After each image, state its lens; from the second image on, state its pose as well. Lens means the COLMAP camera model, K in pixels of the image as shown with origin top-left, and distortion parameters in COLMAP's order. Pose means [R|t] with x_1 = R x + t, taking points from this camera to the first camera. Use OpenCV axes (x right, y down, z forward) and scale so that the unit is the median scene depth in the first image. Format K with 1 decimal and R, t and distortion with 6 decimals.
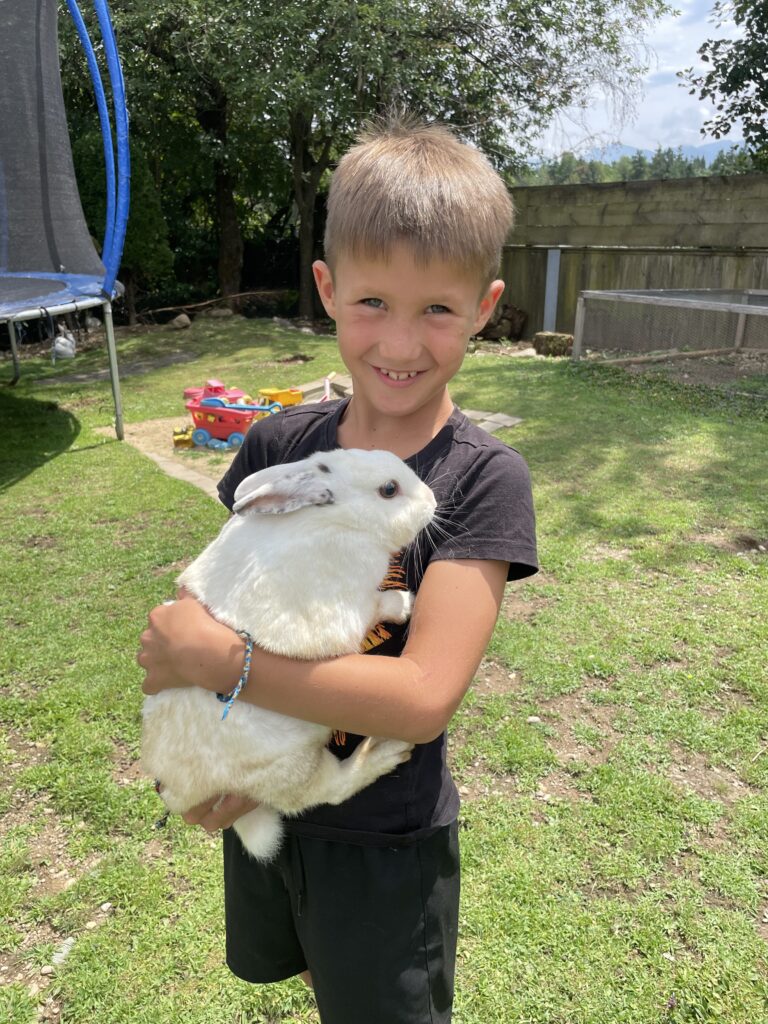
lens RADIAL K [[777.4, 0, 385.8], [0, 777.4, 512.6], [0, 0, 1]] dist [-0.010985, -0.005545]
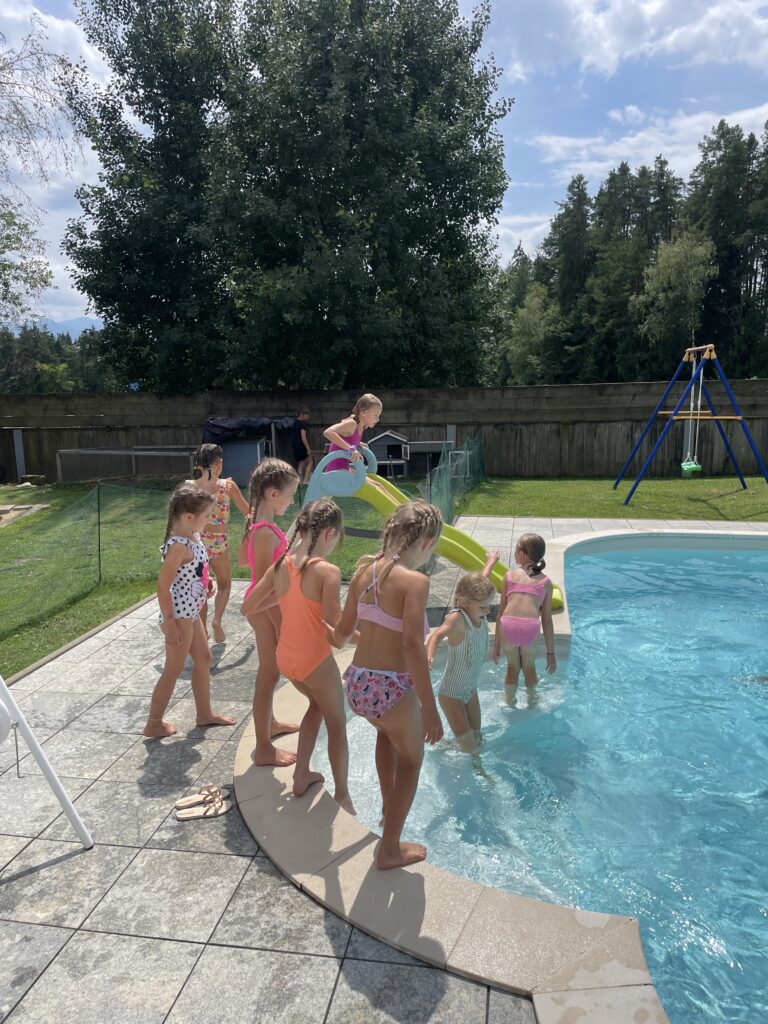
lens RADIAL K [[777.4, 0, 385.3], [0, 777.4, 511.8], [0, 0, 1]] dist [-0.010985, -0.005545]
pose [[0.739508, -0.108653, 0.664321, -0.331860], [0.241376, 0.964061, -0.111018, 0.211595], [-0.628383, 0.242449, 0.739157, -0.703405]]
